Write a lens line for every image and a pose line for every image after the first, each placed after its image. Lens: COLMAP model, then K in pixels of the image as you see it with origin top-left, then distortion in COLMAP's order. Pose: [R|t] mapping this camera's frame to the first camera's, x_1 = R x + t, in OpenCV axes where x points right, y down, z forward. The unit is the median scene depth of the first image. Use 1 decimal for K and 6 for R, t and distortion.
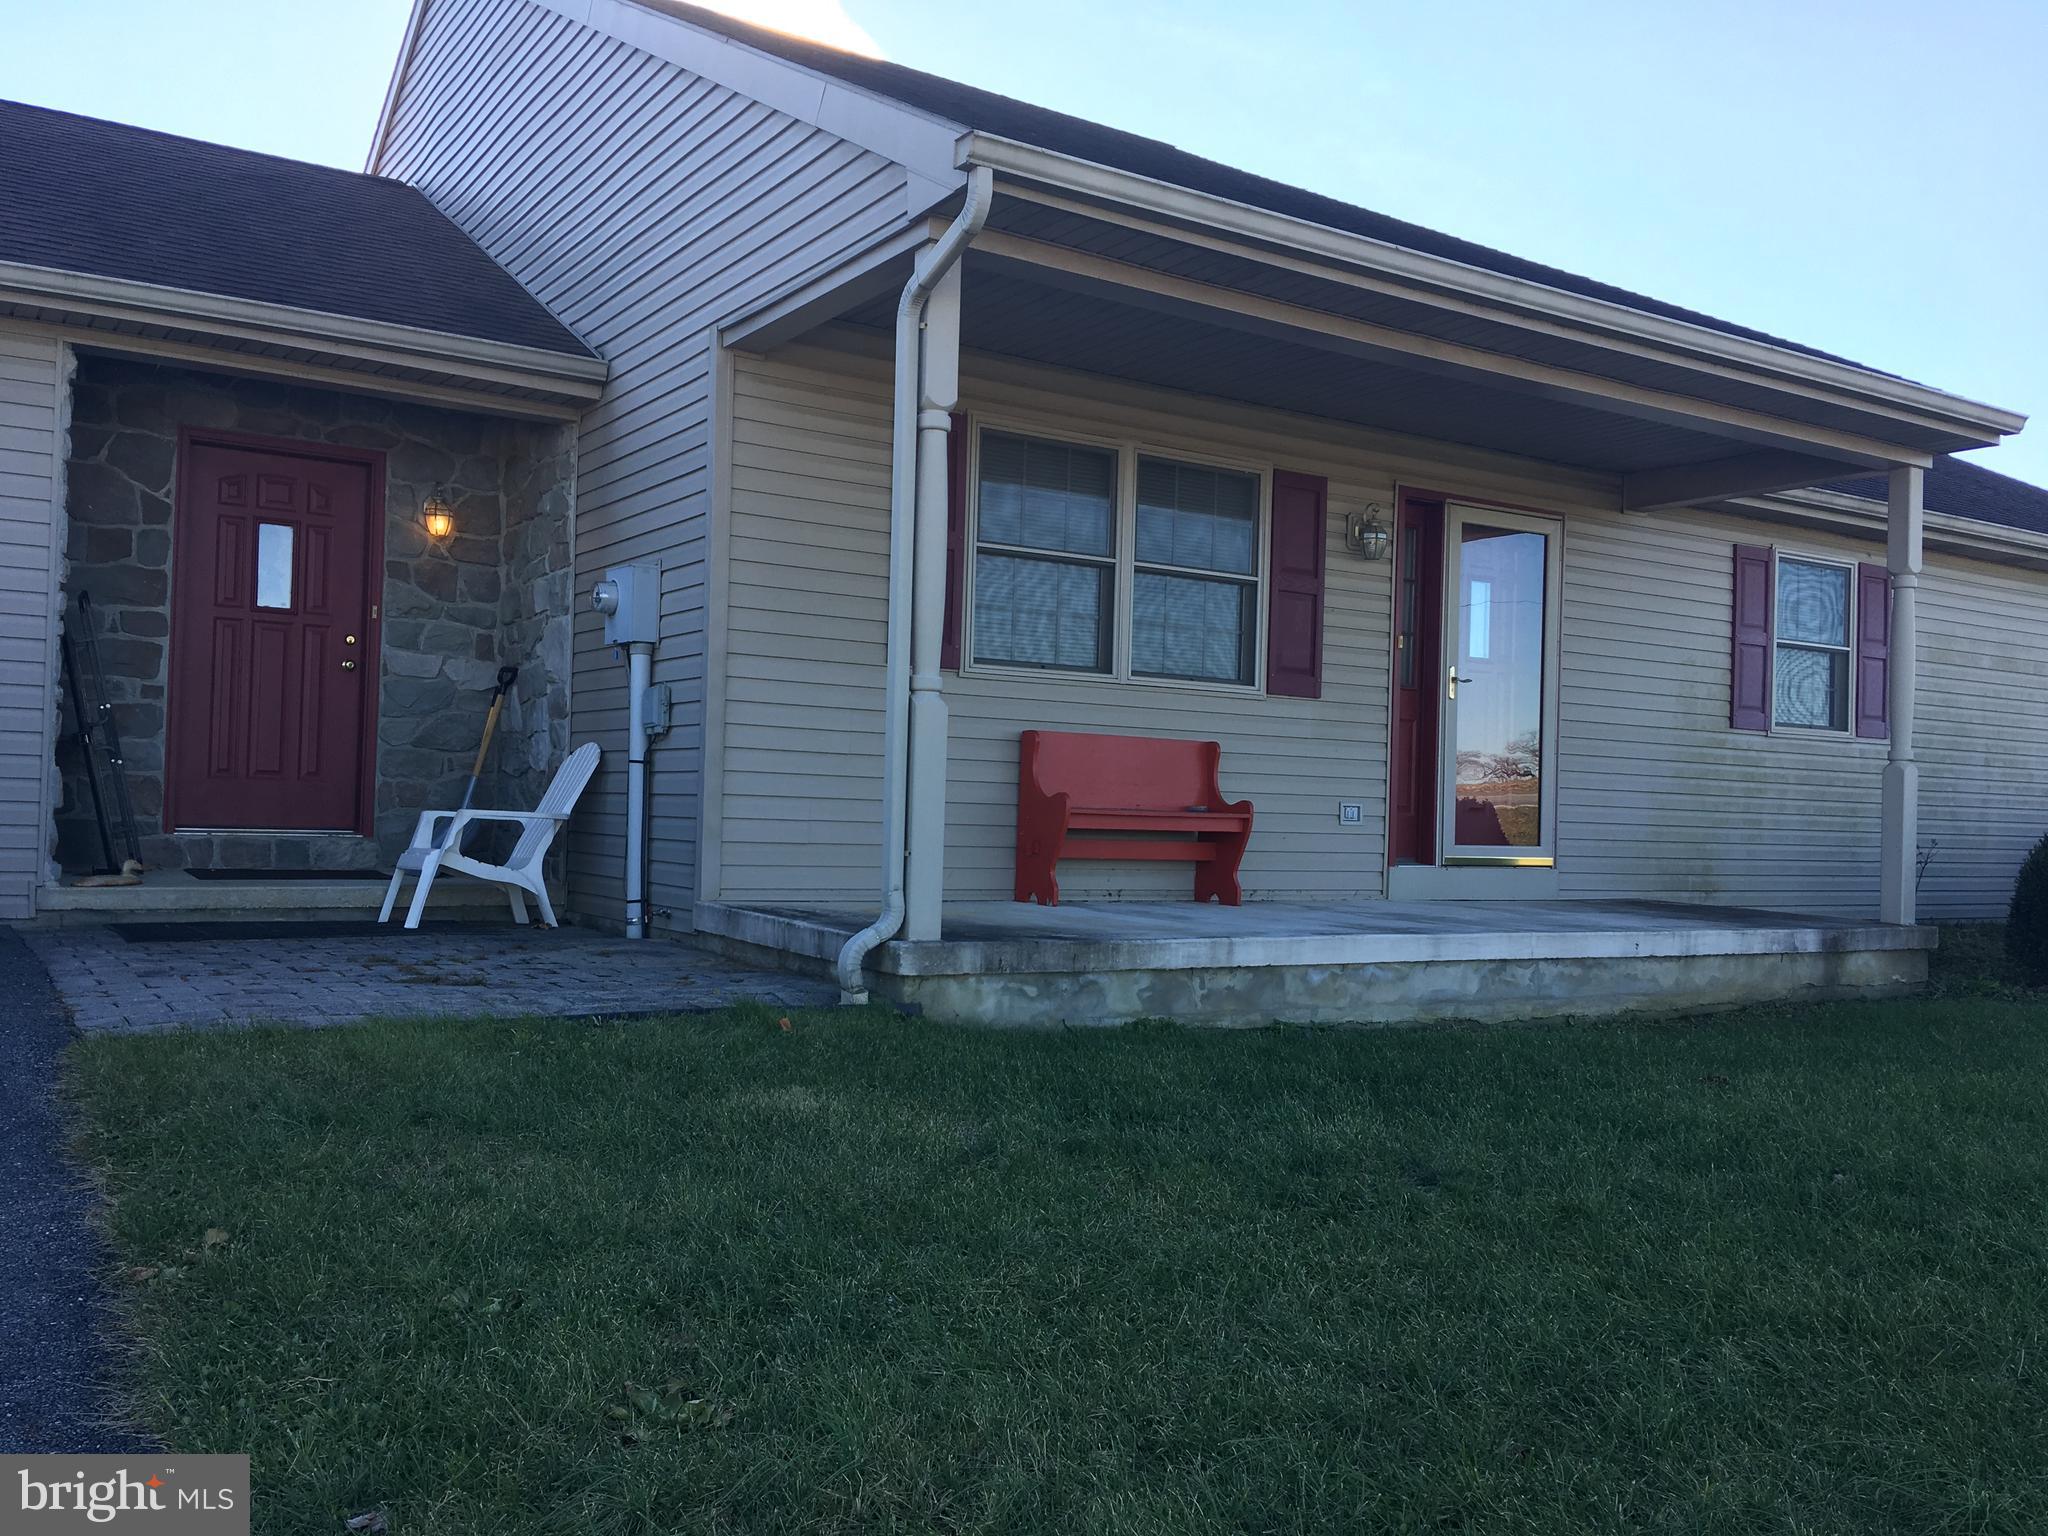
lens RADIAL K [[1724.2, 0, 1023.5], [0, 1724.2, 768.5], [0, 0, 1]] dist [0.062279, -0.002064]
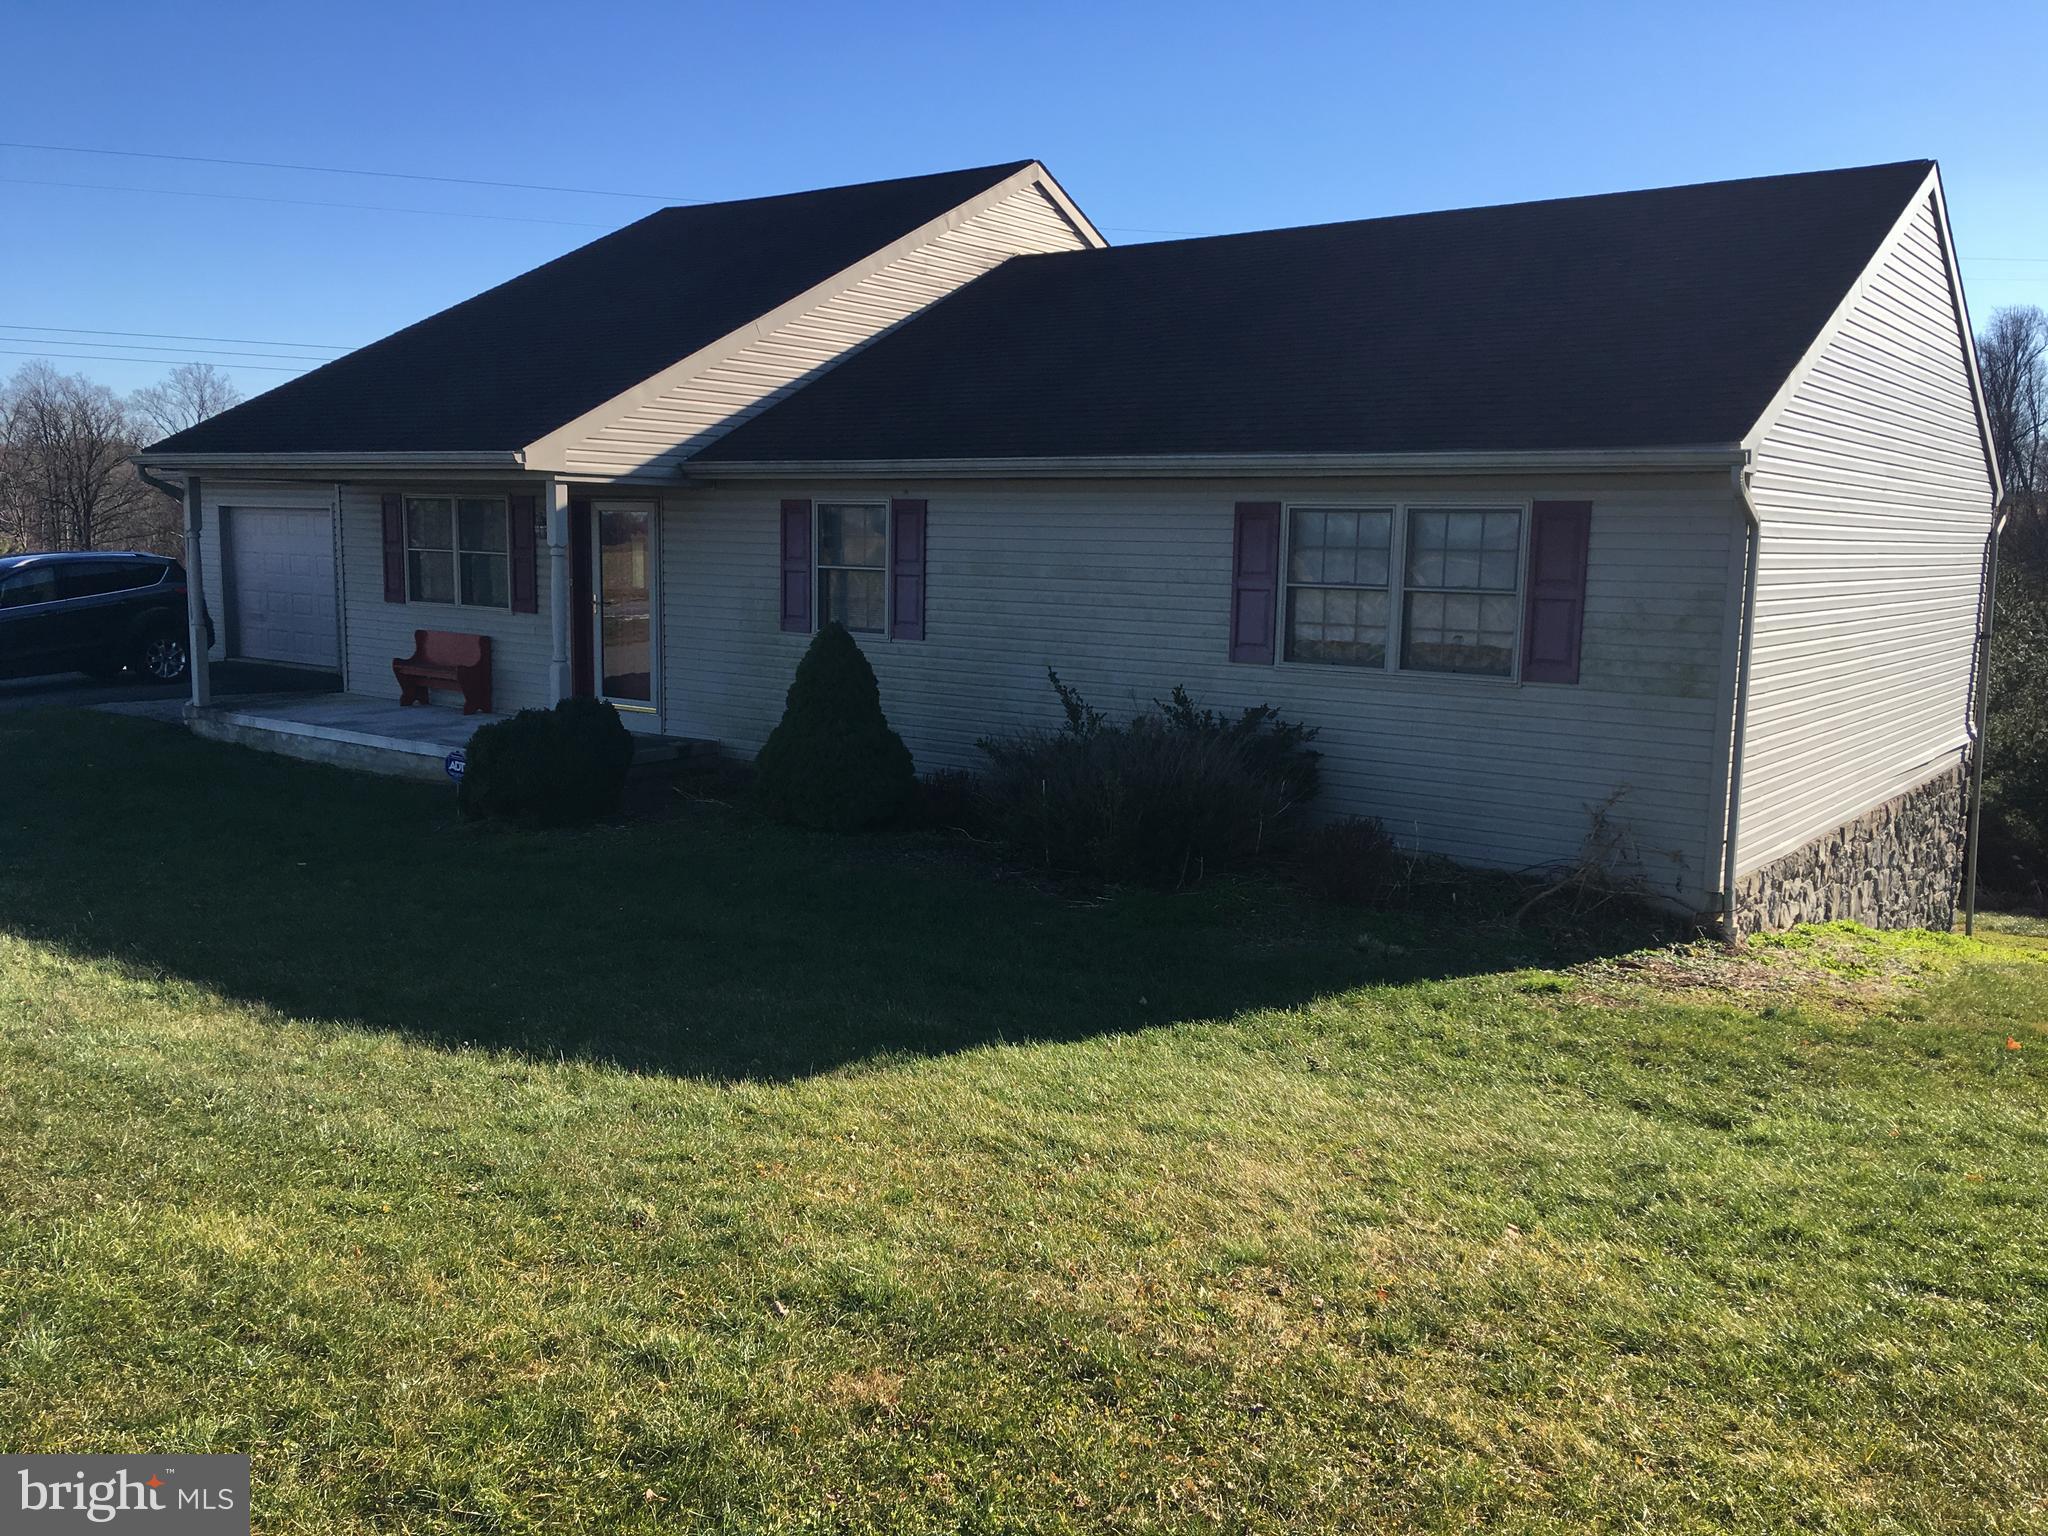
lens RADIAL K [[1724.2, 0, 1028.3], [0, 1724.2, 776.3], [0, 0, 1]] dist [0.062279, -0.002064]
pose [[0.348071, 0.111120, -0.930859, 1.992219], [0.012317, 0.992322, 0.123063, -0.084182], [0.937387, -0.054300, 0.344030, 0.768898]]
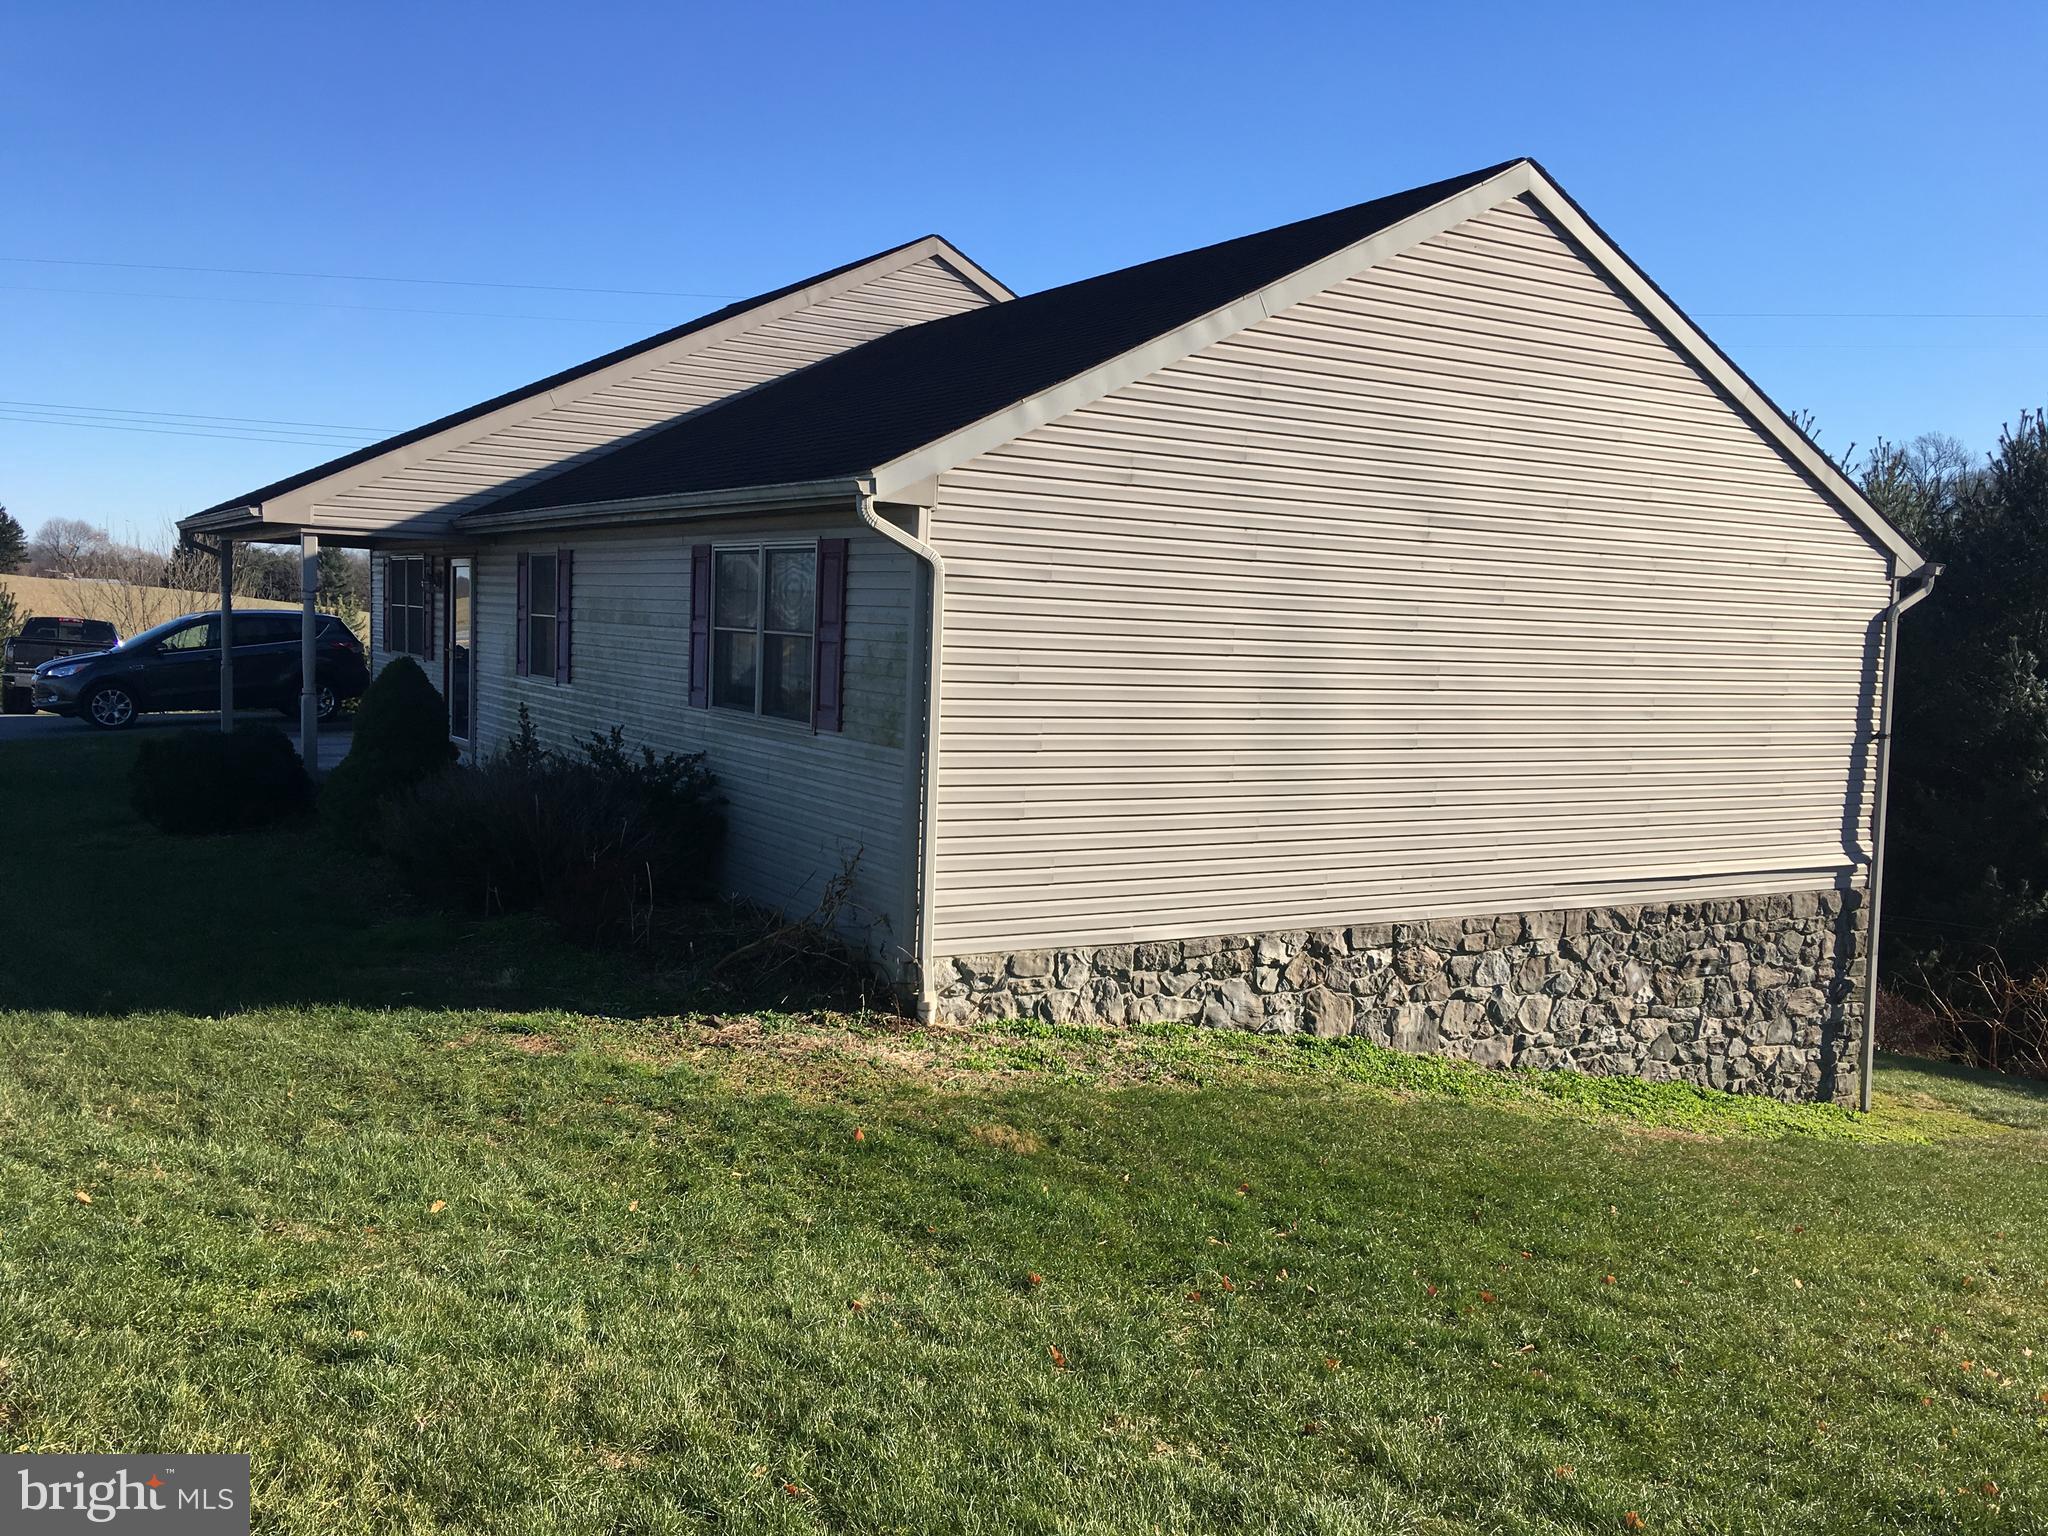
lens RADIAL K [[1724.2, 0, 1026.4], [0, 1724.2, 754.8], [0, 0, 1]] dist [0.062279, -0.002064]
pose [[-0.034810, 0.052615, -0.998008, 2.109690], [-0.015233, 0.998469, 0.053170, -0.044076], [0.999278, 0.017053, -0.033955, 1.653875]]
